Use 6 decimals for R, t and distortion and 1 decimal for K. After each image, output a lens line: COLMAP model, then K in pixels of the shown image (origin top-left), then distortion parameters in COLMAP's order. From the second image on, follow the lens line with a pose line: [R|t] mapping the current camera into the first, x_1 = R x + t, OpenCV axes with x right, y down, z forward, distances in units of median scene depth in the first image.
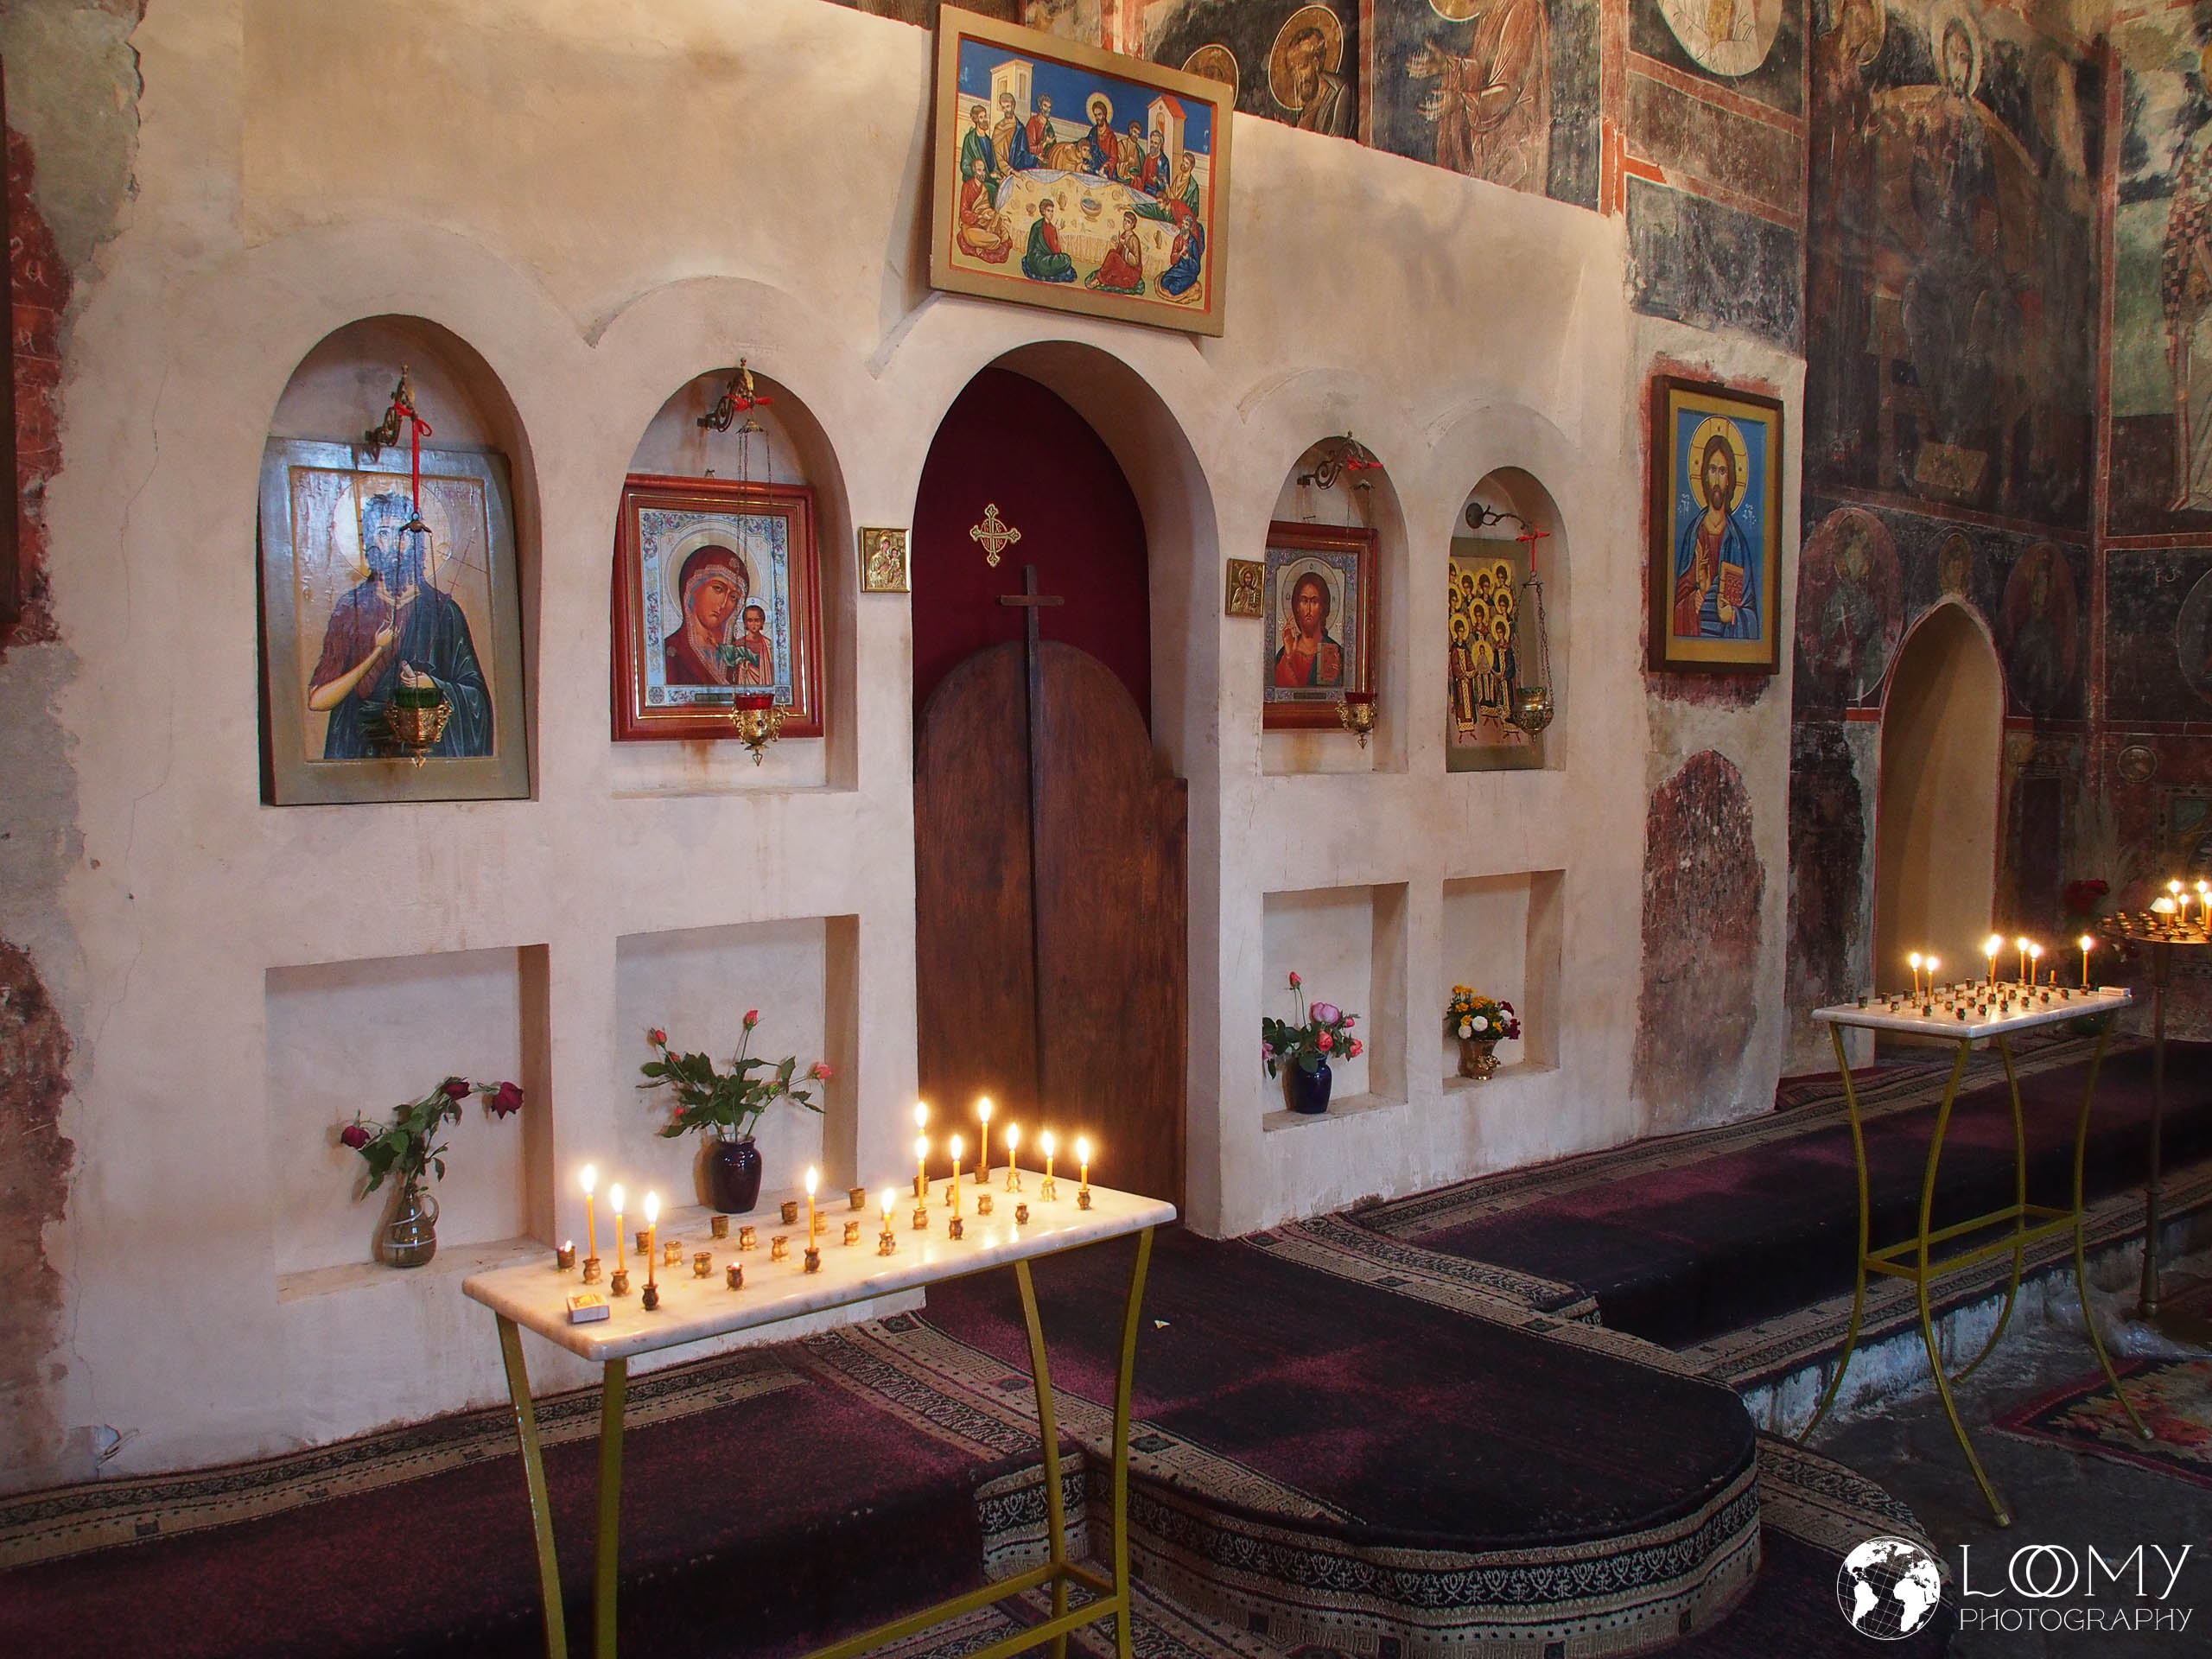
lens RADIAL K [[1826.2, 0, 1109.3], [0, 1826.2, 818.7], [0, 0, 1]] dist [-0.009388, 0.000563]
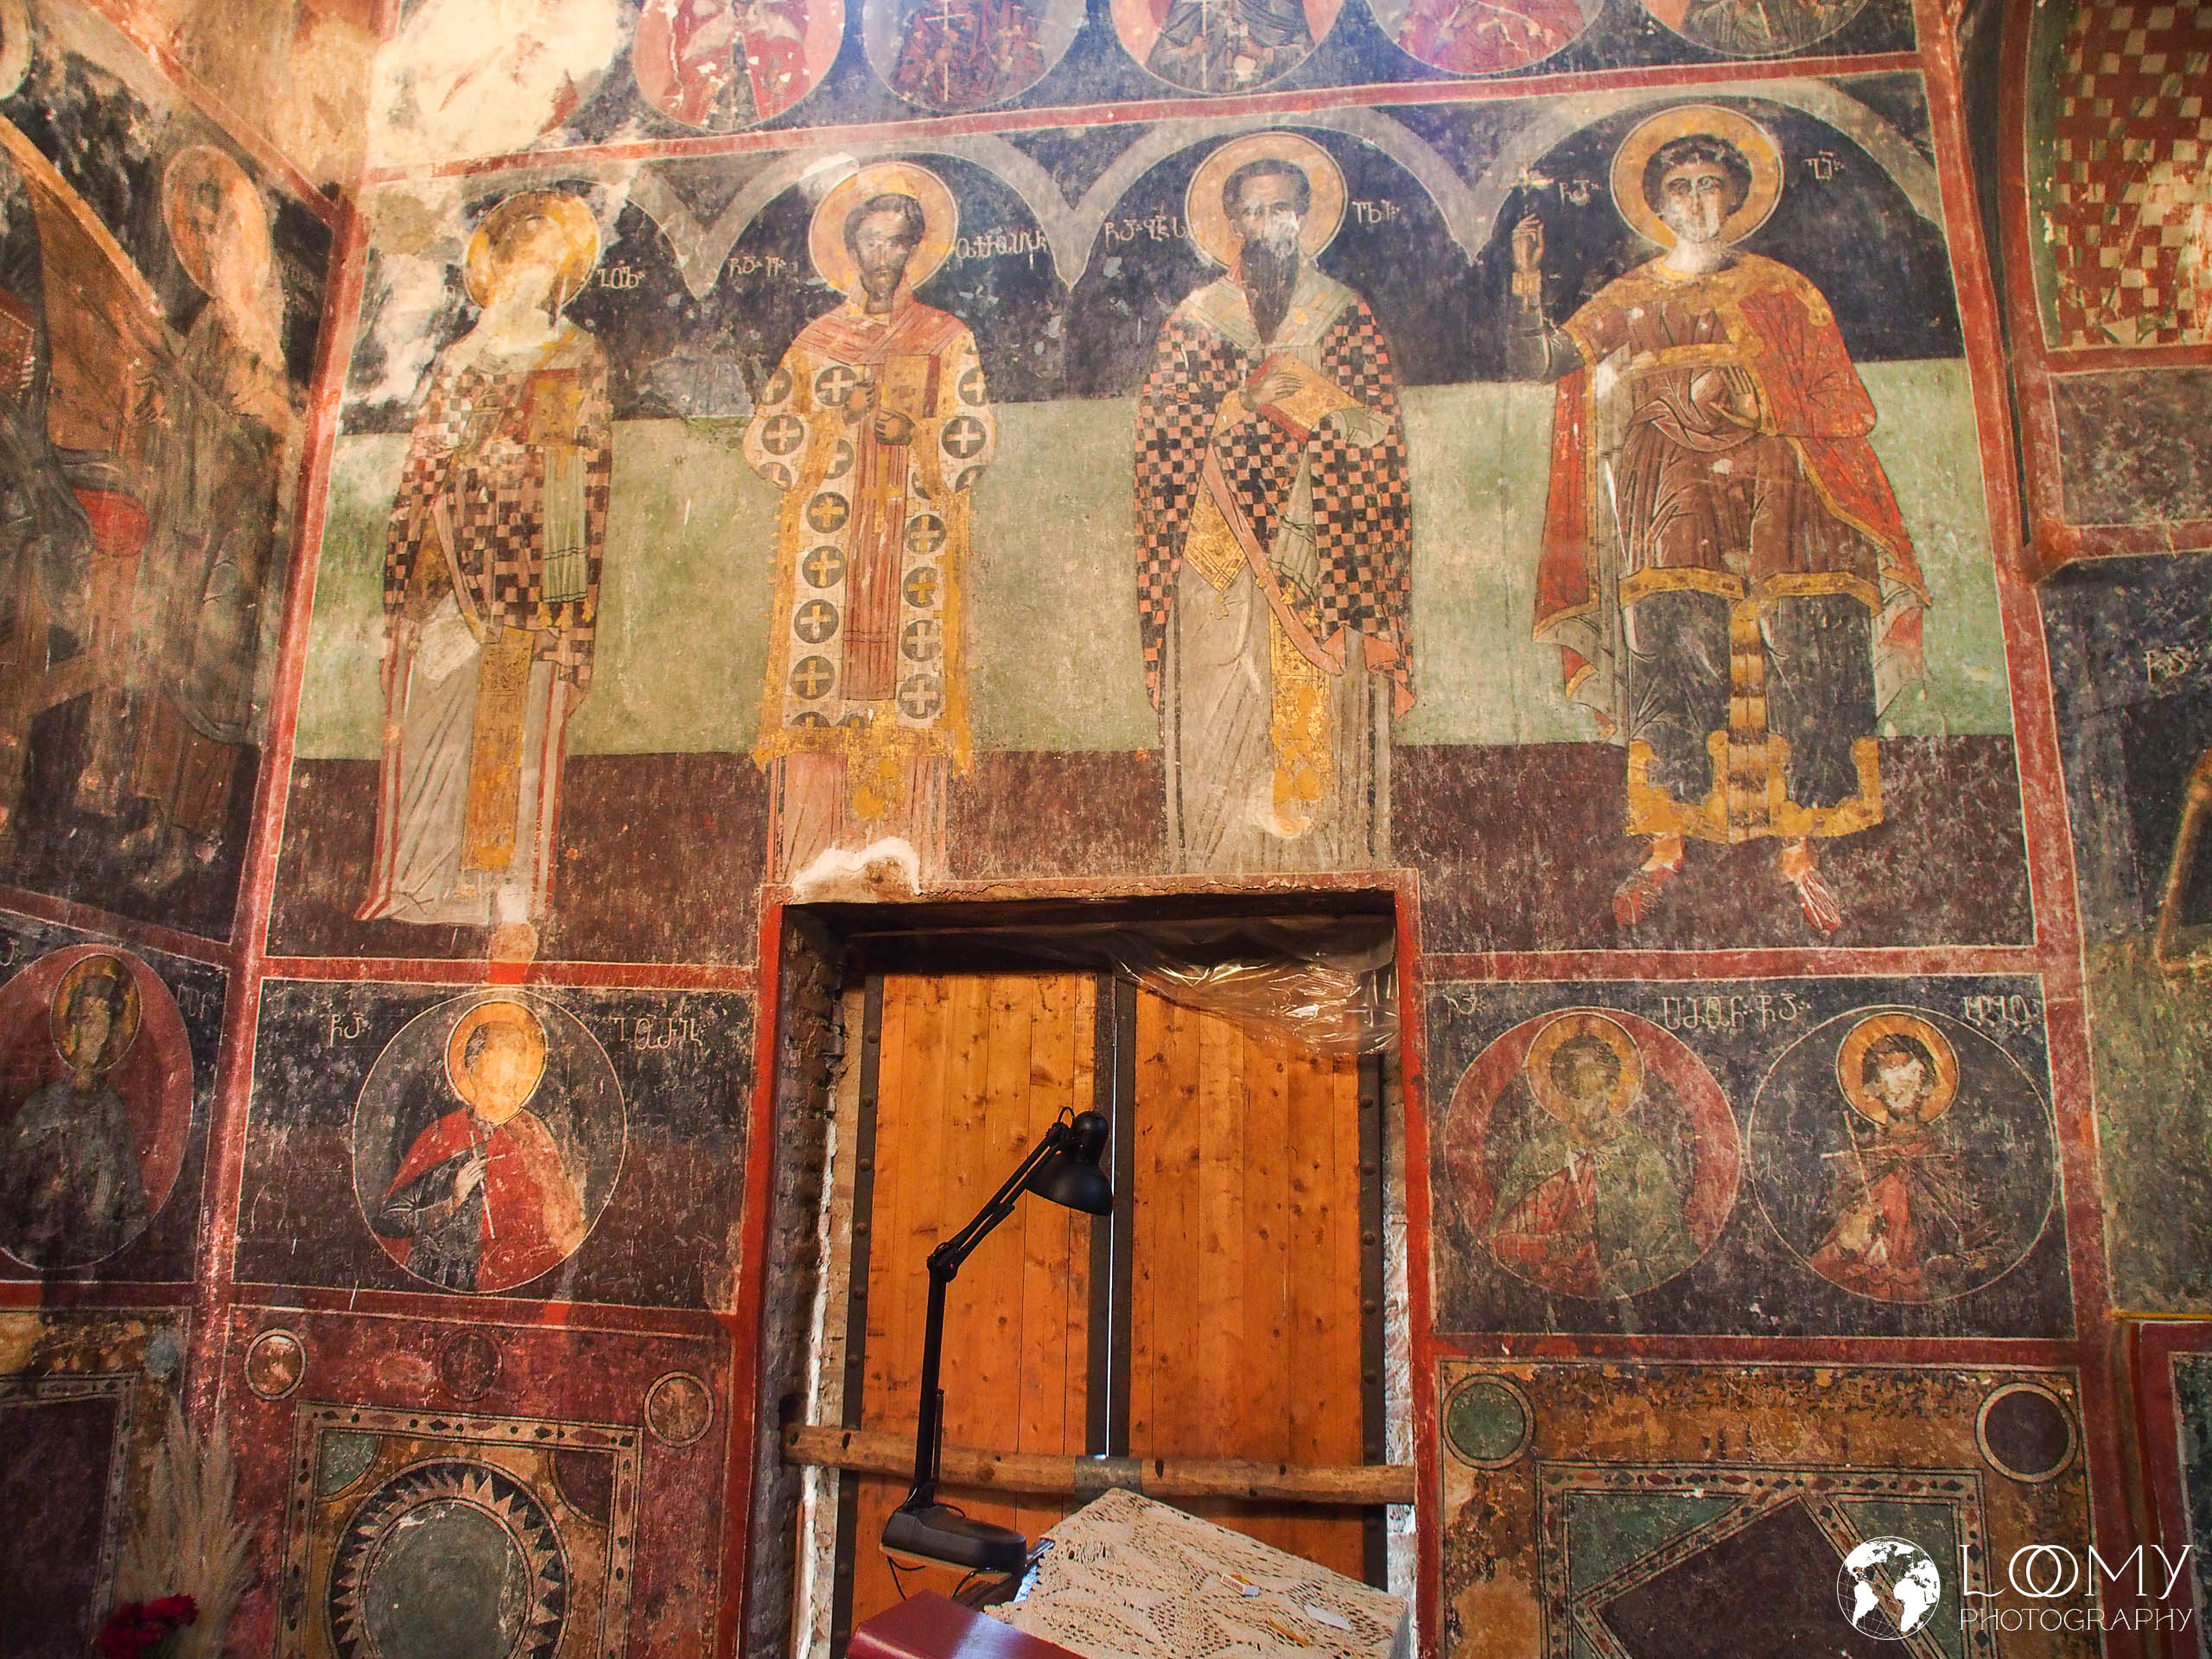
lens RADIAL K [[1826.2, 0, 1109.3], [0, 1826.2, 818.7], [0, 0, 1]] dist [-0.009388, 0.000563]
pose [[0.768469, 0.157173, 0.620284, 0.394195], [0.013890, 0.965039, -0.261739, -0.042262], [-0.639737, 0.209754, 0.739419, 0.398396]]
